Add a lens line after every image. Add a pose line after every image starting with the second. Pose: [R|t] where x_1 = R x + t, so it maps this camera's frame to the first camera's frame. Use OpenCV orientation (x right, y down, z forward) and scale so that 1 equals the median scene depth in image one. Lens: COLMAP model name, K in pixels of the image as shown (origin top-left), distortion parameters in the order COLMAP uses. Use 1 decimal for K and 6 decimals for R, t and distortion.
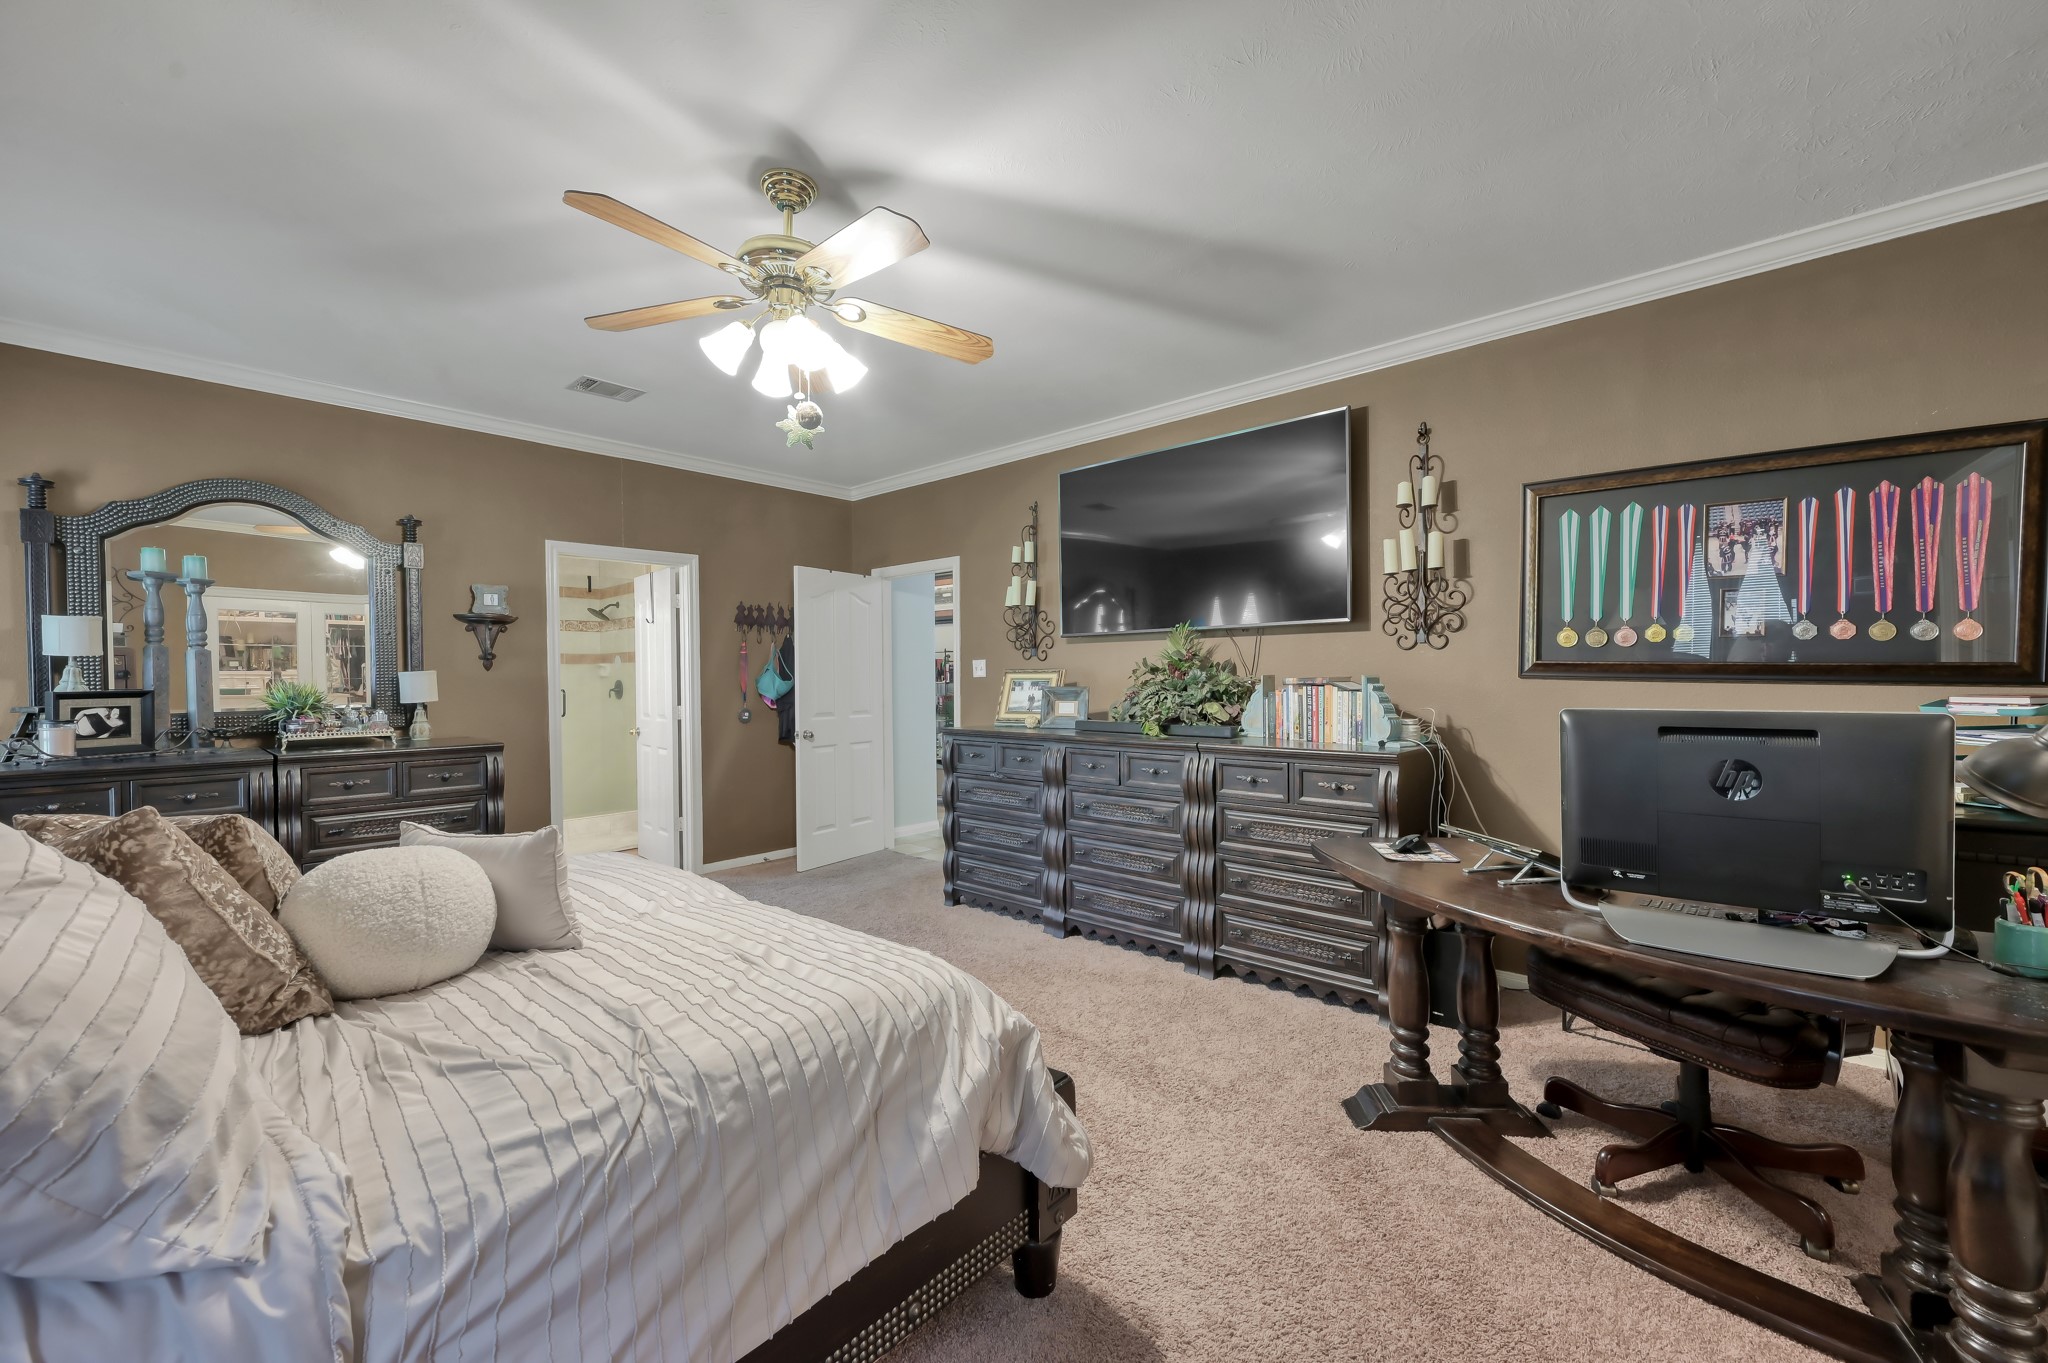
lens RADIAL K [[813.9, 0, 1031.4], [0, 813.9, 678.9], [0, 0, 1]] dist [-0.001244, 0.000369]
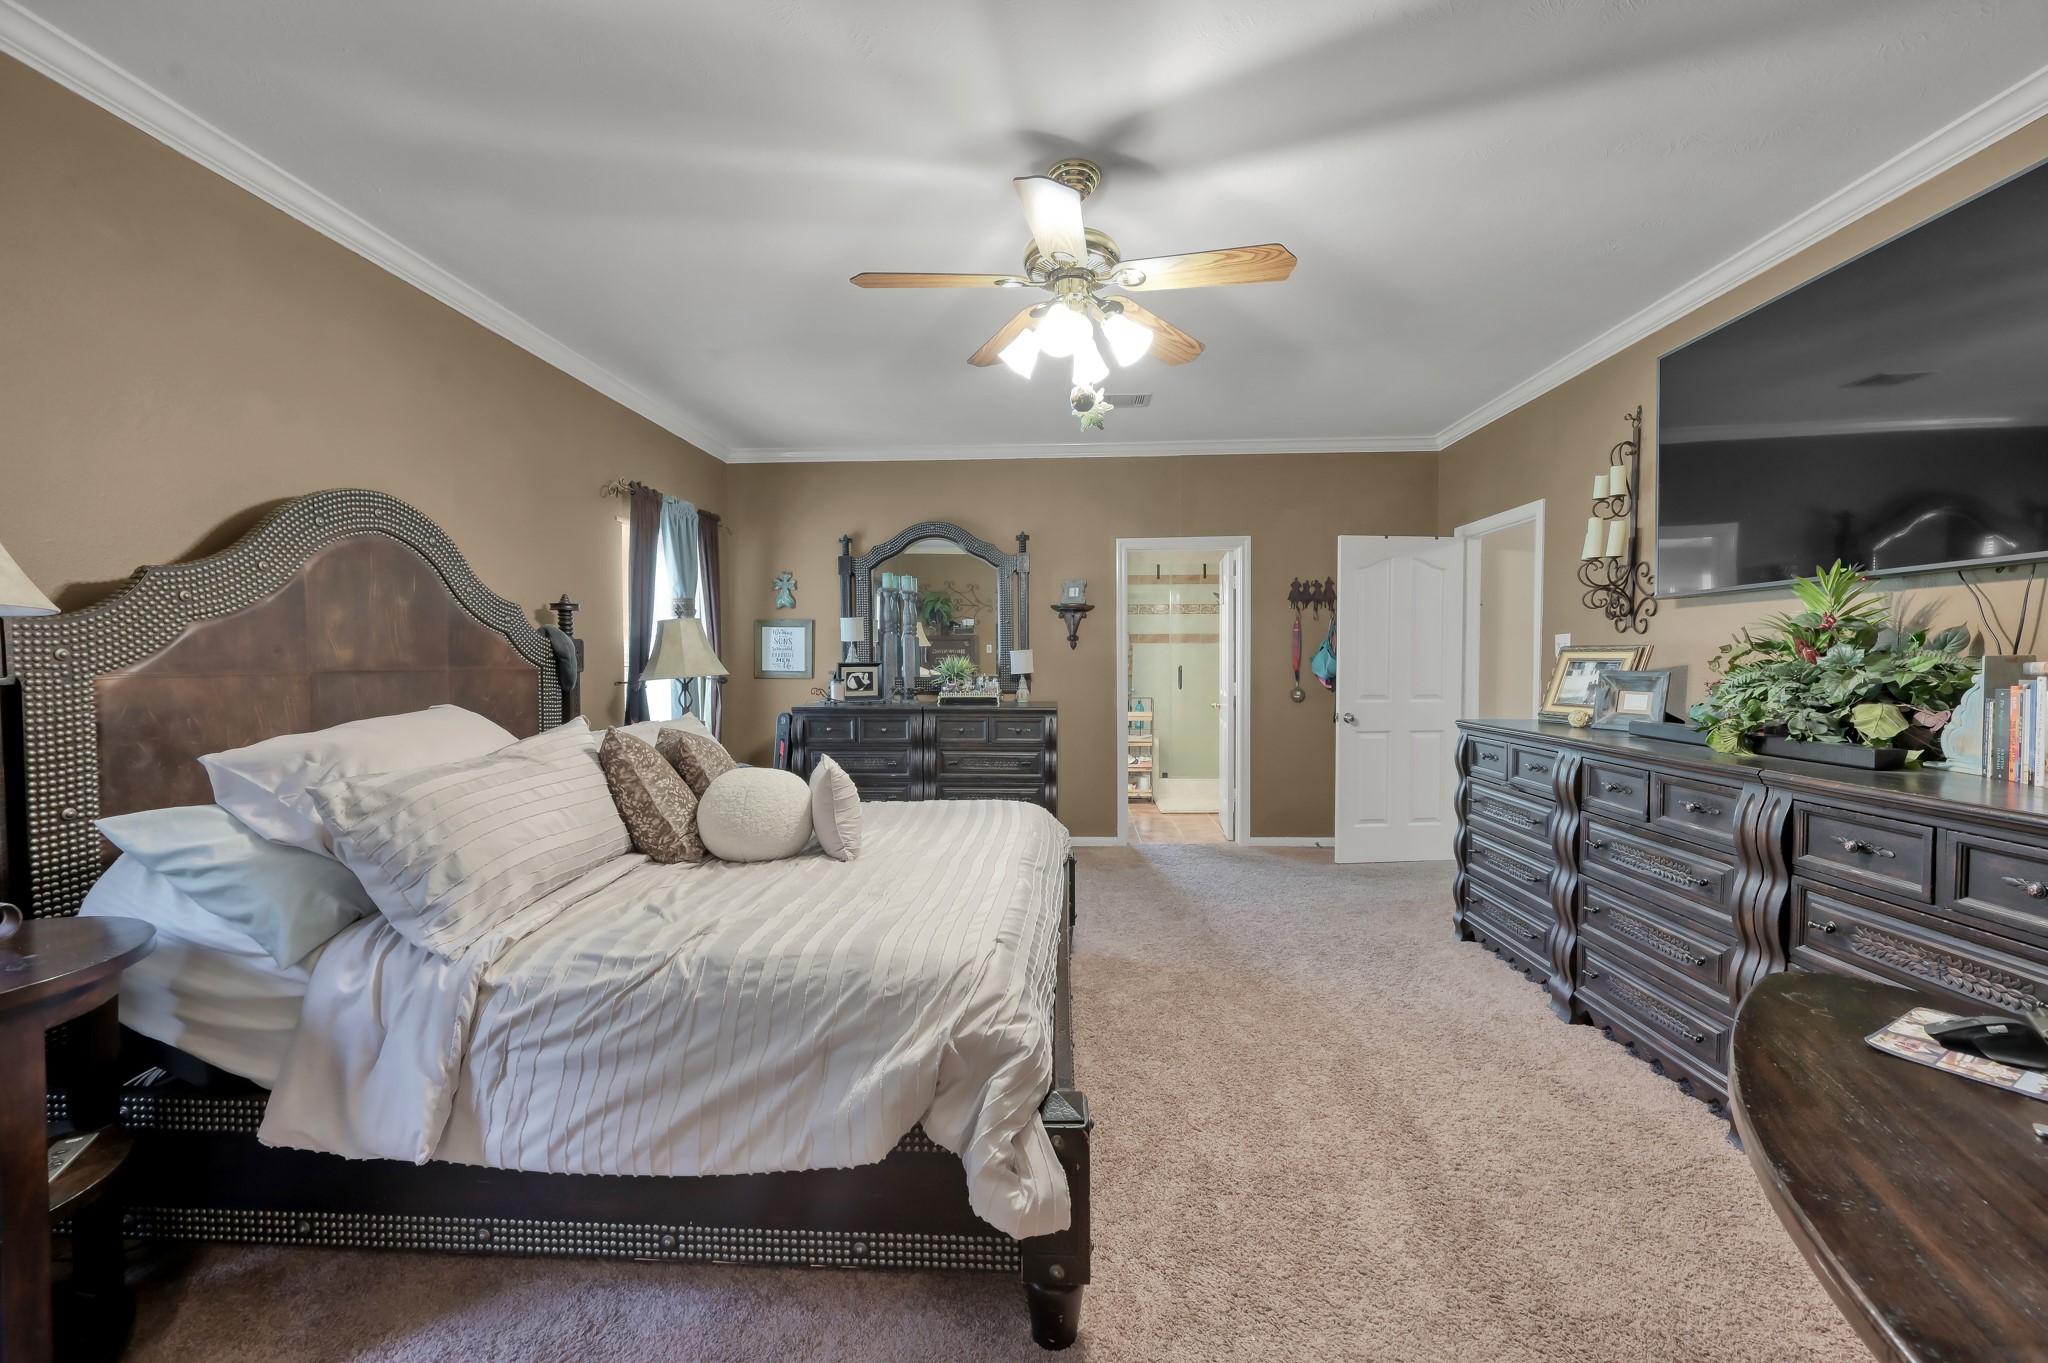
lens RADIAL K [[813.9, 0, 1029.4], [0, 813.9, 680.0], [0, 0, 1]] dist [-0.001244, 0.000369]
pose [[0.620491, 0.028104, -0.783710, 0.300019], [-0.004489, 0.999469, 0.032287, -0.003164], [0.784201, -0.016516, 0.620287, 0.192533]]
